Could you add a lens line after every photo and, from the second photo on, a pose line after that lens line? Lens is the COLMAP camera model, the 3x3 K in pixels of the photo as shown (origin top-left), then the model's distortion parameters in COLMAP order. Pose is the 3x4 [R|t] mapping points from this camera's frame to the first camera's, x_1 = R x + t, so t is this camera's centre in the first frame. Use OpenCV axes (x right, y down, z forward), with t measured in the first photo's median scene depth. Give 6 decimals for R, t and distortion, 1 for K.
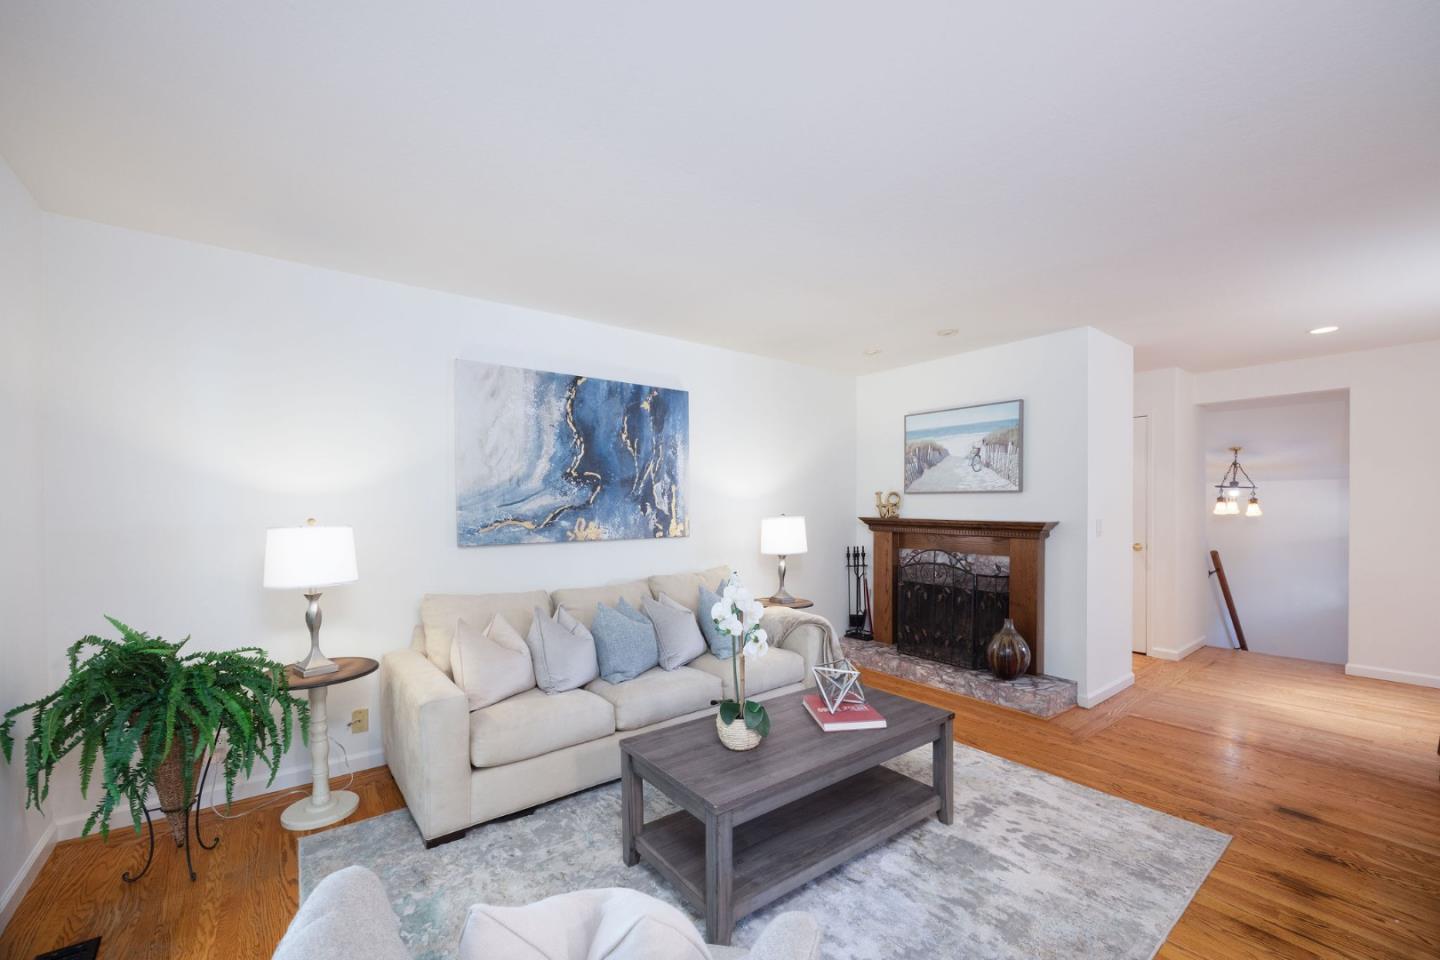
lens RADIAL K [[568.0, 0, 695.6], [0, 568.0, 514.5], [0, 0, 1]] dist [-0.003170, -0.000160]
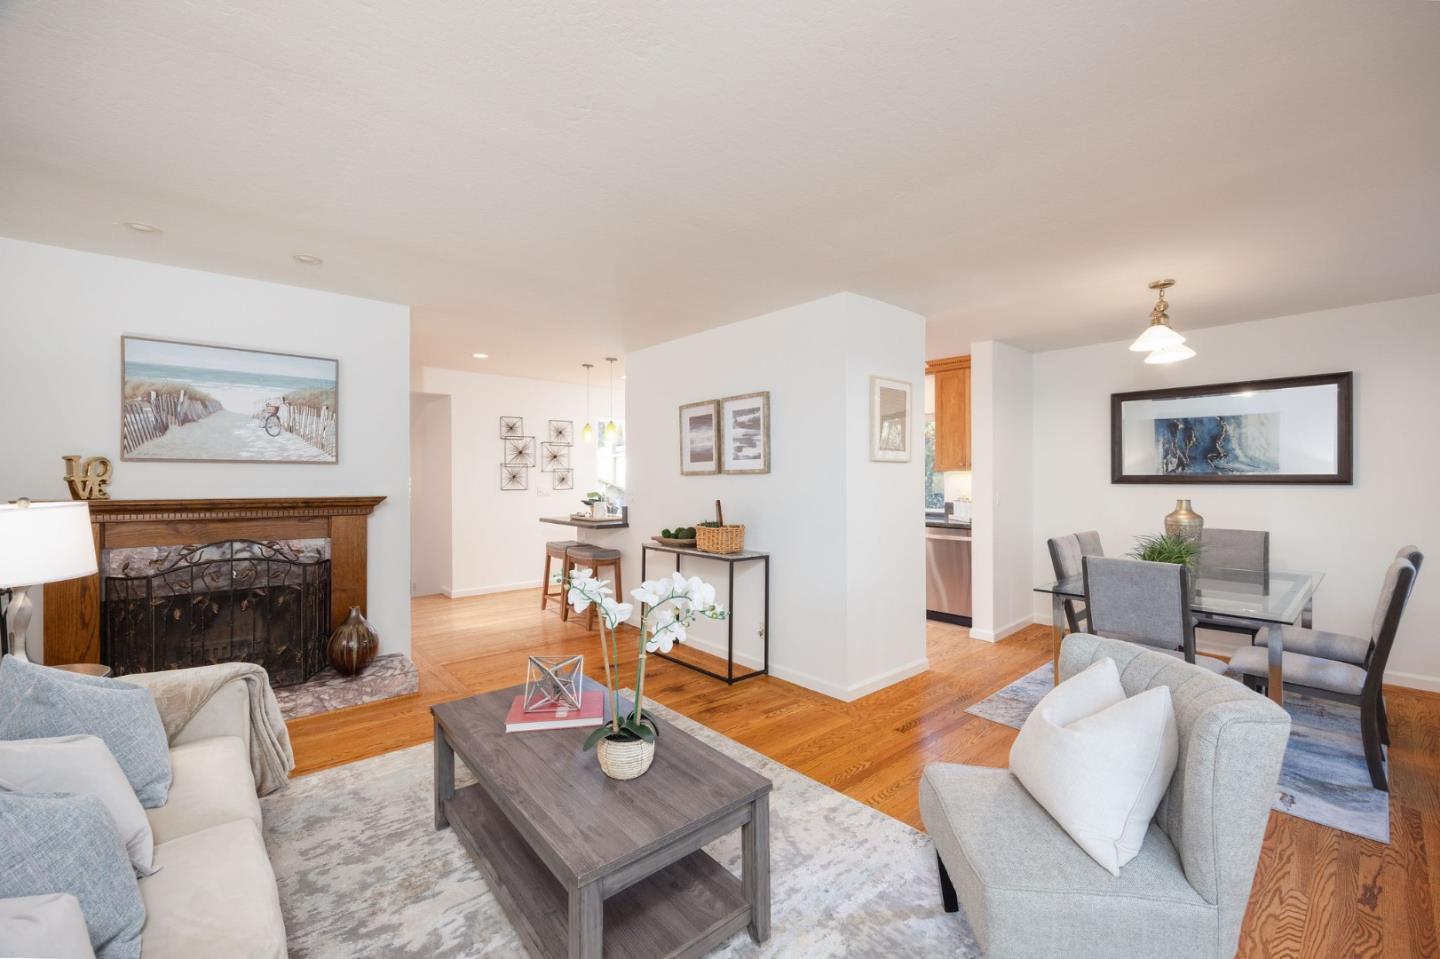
lens RADIAL K [[584.6, 0, 726.0], [0, 584.6, 476.6], [0, 0, 1]] dist [-0.001721, -0.000725]
pose [[-0.076412, 0.003778, 0.997069, -0.919659], [0.019146, 0.999814, -0.002321, -0.013096], [-0.996892, 0.018912, -0.076470, 1.101442]]
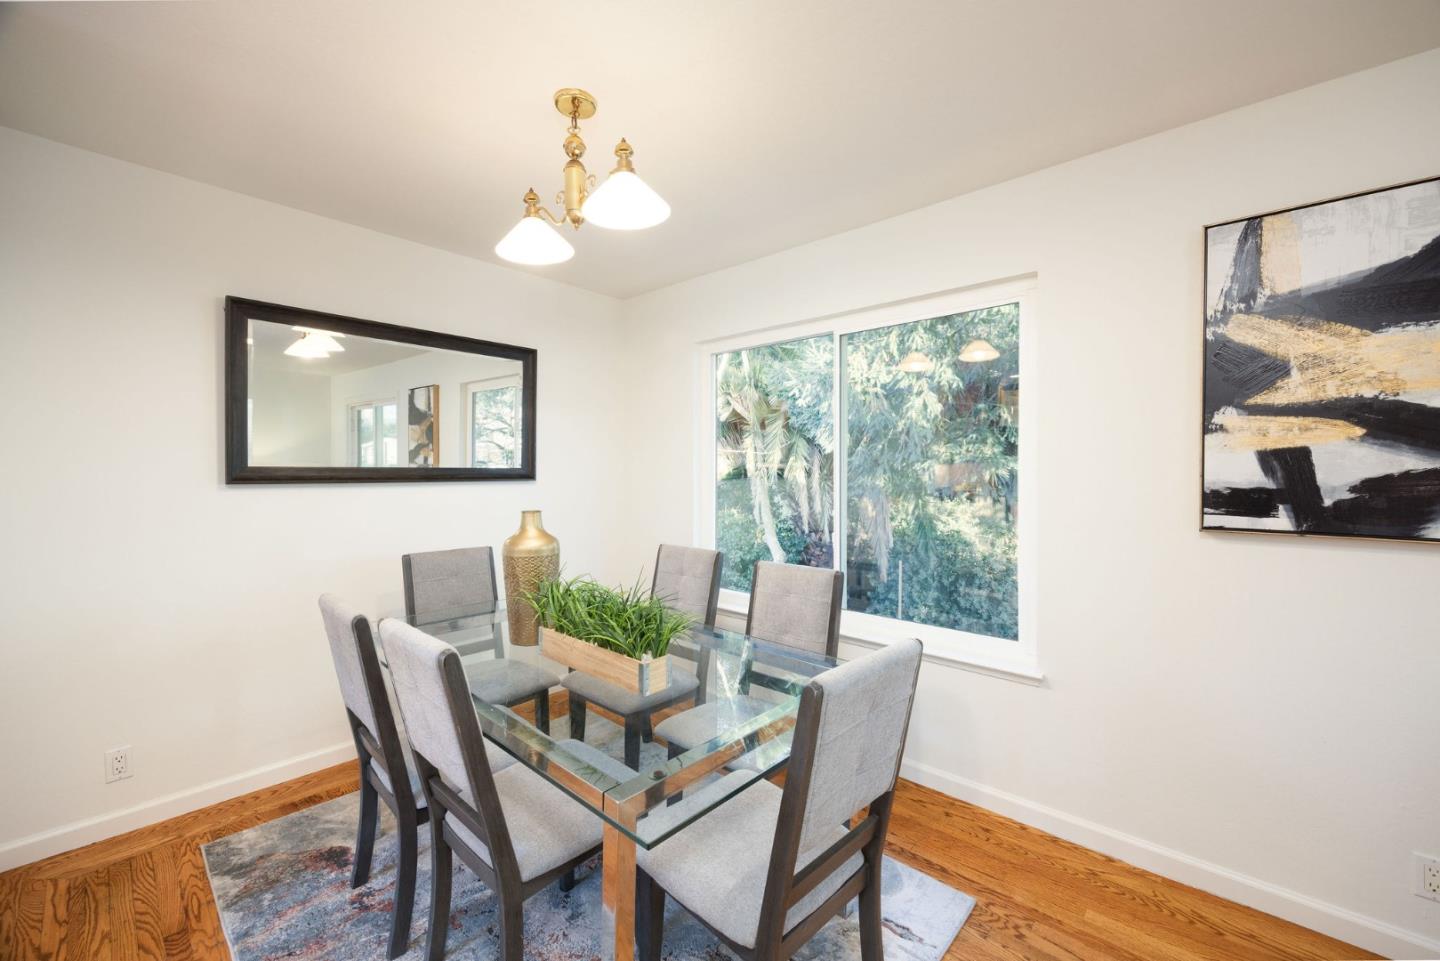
lens RADIAL K [[584.6, 0, 712.3], [0, 584.6, 473.9], [0, 0, 1]] dist [-0.001721, -0.000725]
pose [[-0.984522, 0.001514, -0.175252, 0.758164], [-0.002670, 0.999717, 0.023640, -0.009862], [0.175238, 0.023742, -0.984240, 0.595853]]
